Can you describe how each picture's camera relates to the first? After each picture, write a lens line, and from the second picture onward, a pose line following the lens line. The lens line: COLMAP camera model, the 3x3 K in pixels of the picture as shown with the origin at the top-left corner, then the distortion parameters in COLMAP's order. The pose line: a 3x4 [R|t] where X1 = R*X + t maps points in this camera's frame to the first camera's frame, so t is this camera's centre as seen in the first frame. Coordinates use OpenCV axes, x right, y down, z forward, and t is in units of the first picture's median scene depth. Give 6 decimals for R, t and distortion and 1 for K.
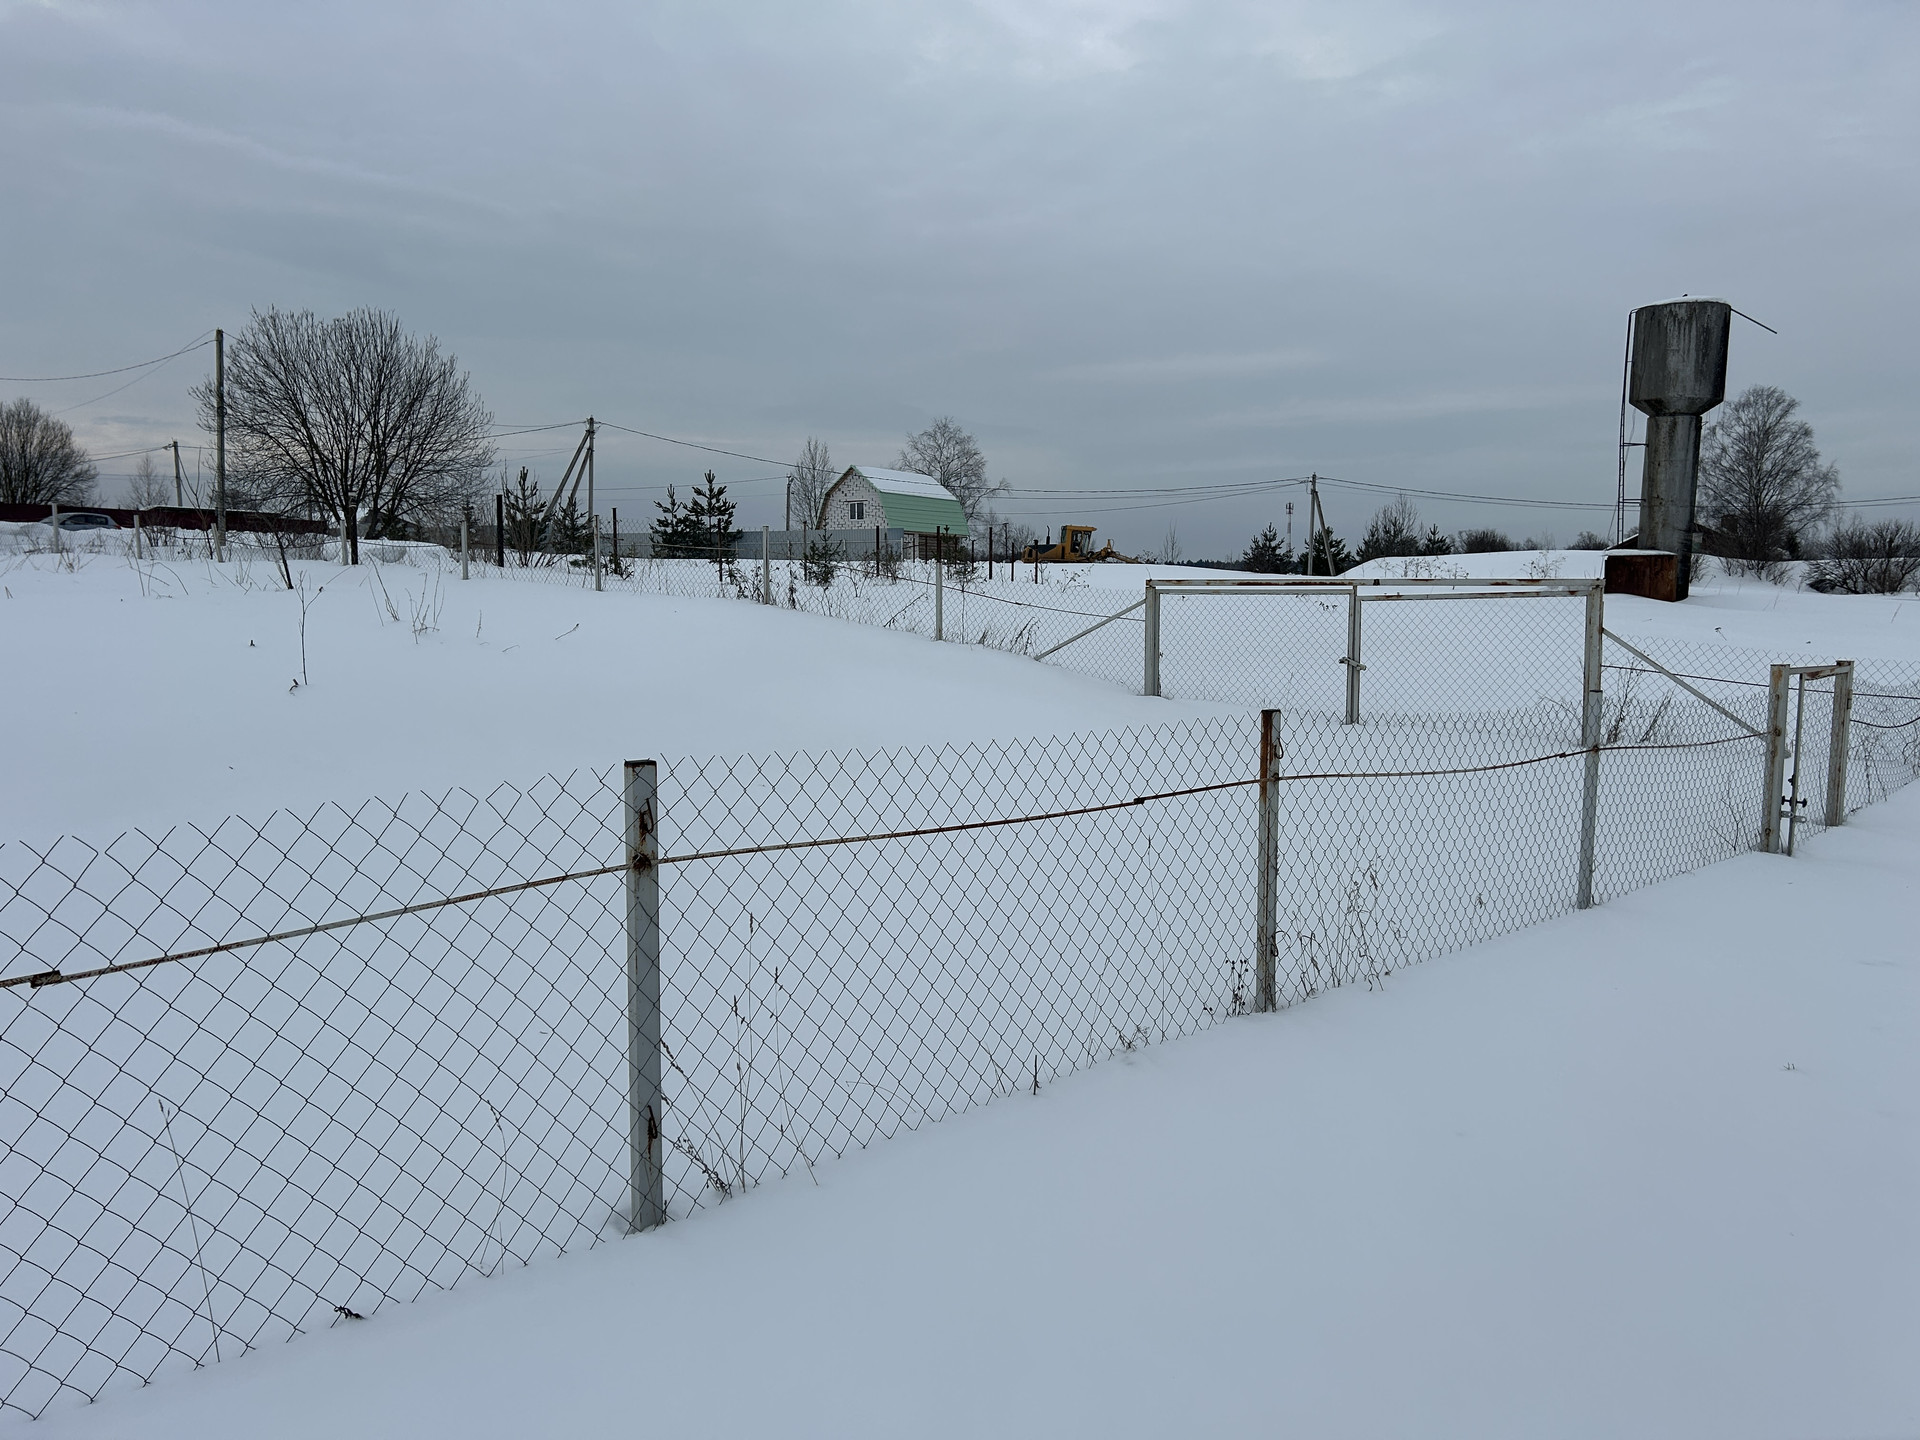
lens RADIAL K [[1447.2, 0, 968.1], [0, 1447.2, 735.4], [0, 0, 1]] dist [0.096159, -0.109451]
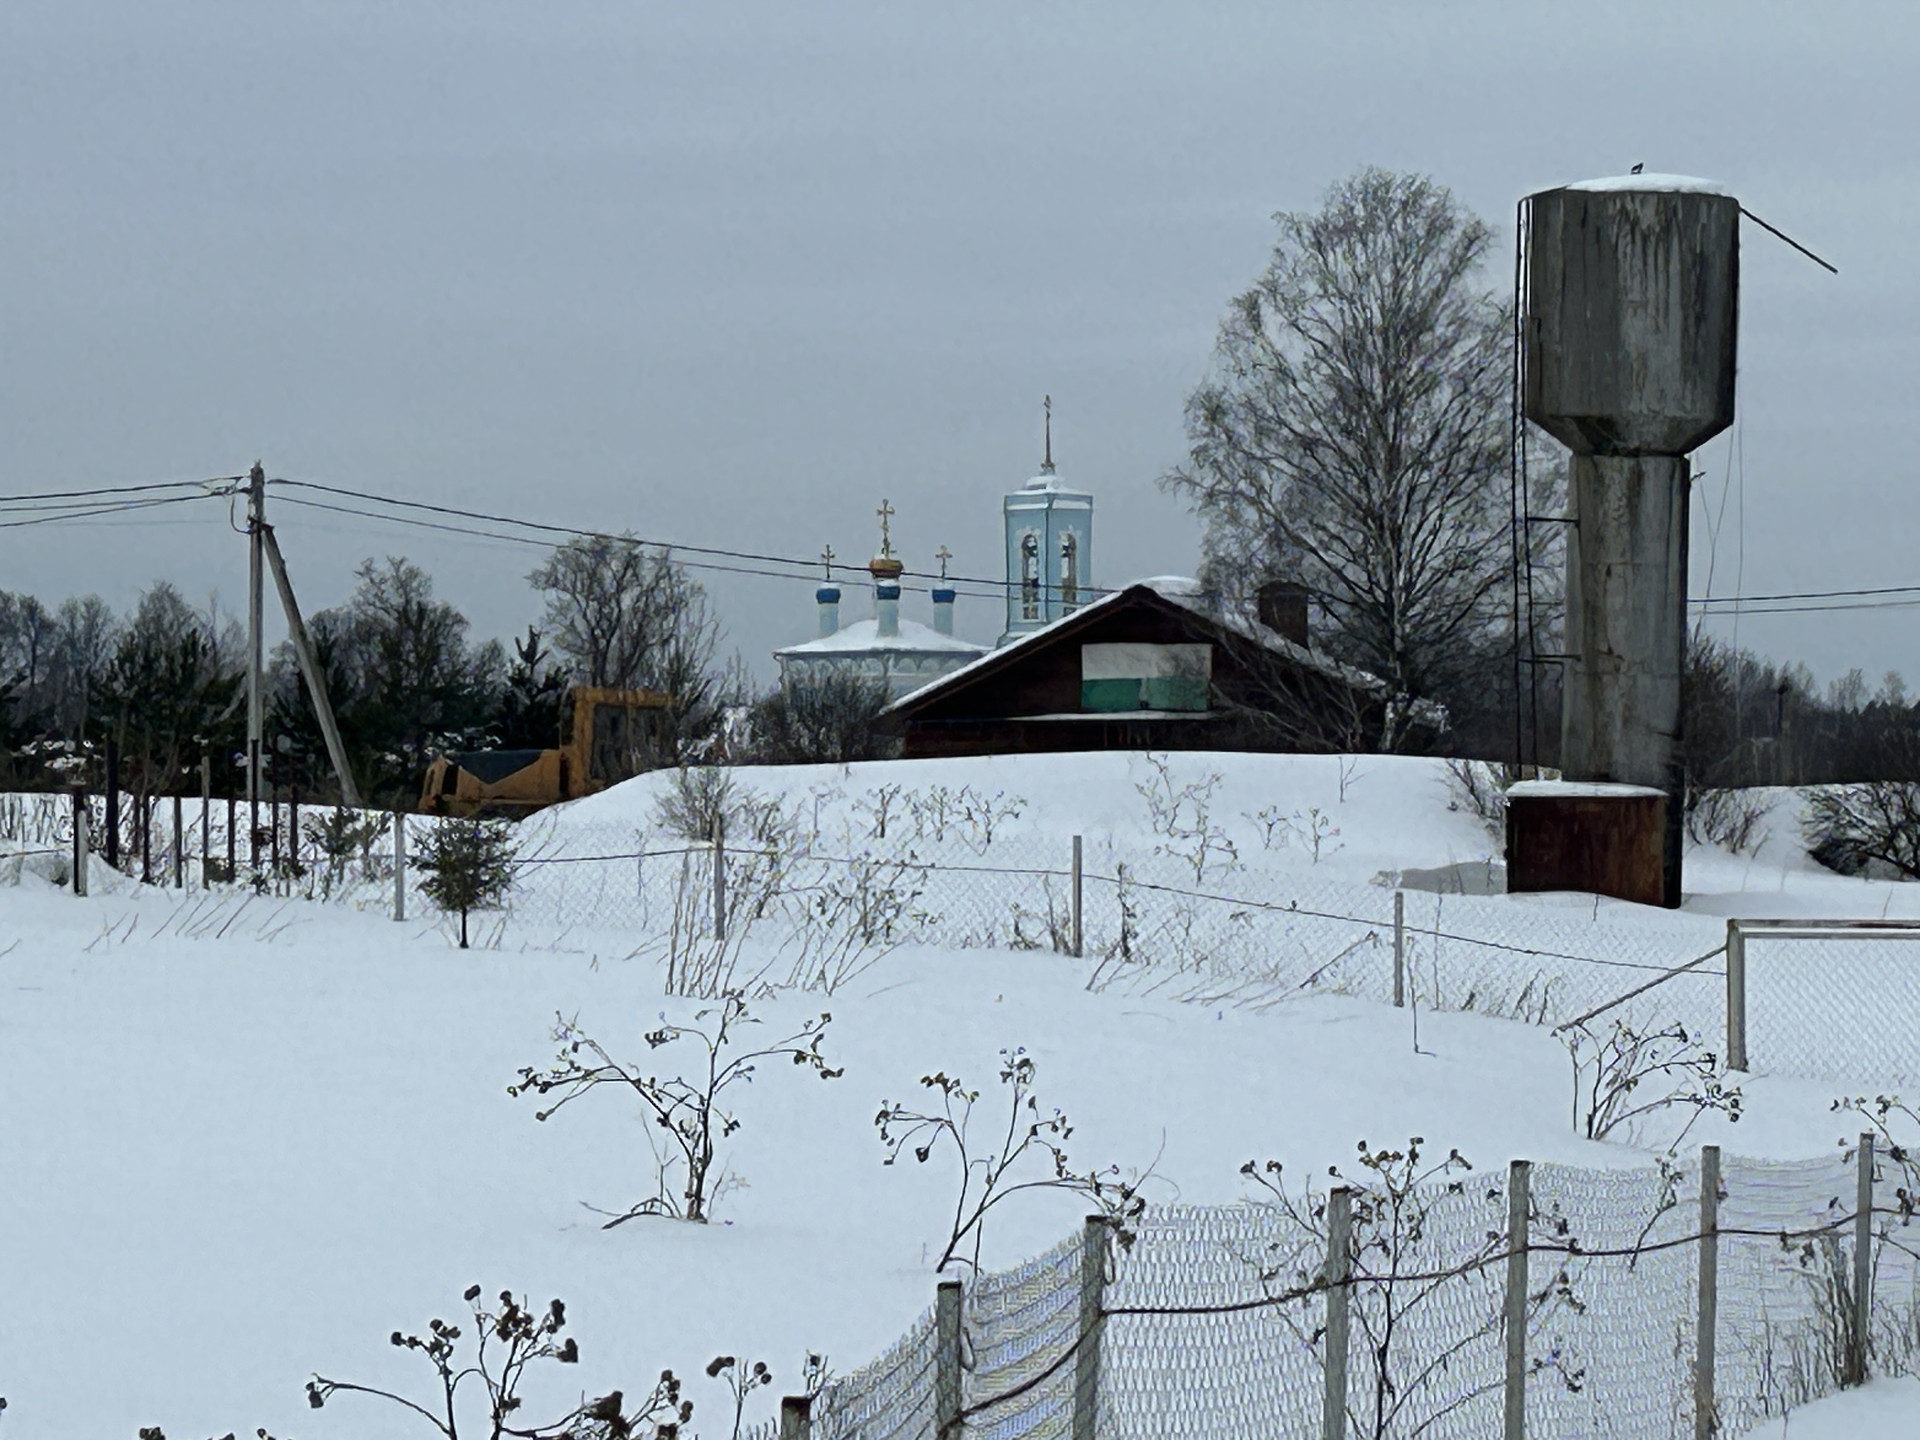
lens RADIAL K [[7406.7, 0, 1037.0], [0, 7406.7, 723.0], [0, 0, 1]] dist [0.189328, 0.000000]
pose [[0.875391, 0.003220, 0.483406, -0.658014], [0.049434, 0.994140, -0.096140, 0.045909], [-0.480882, 0.108056, 0.870101, -0.699413]]
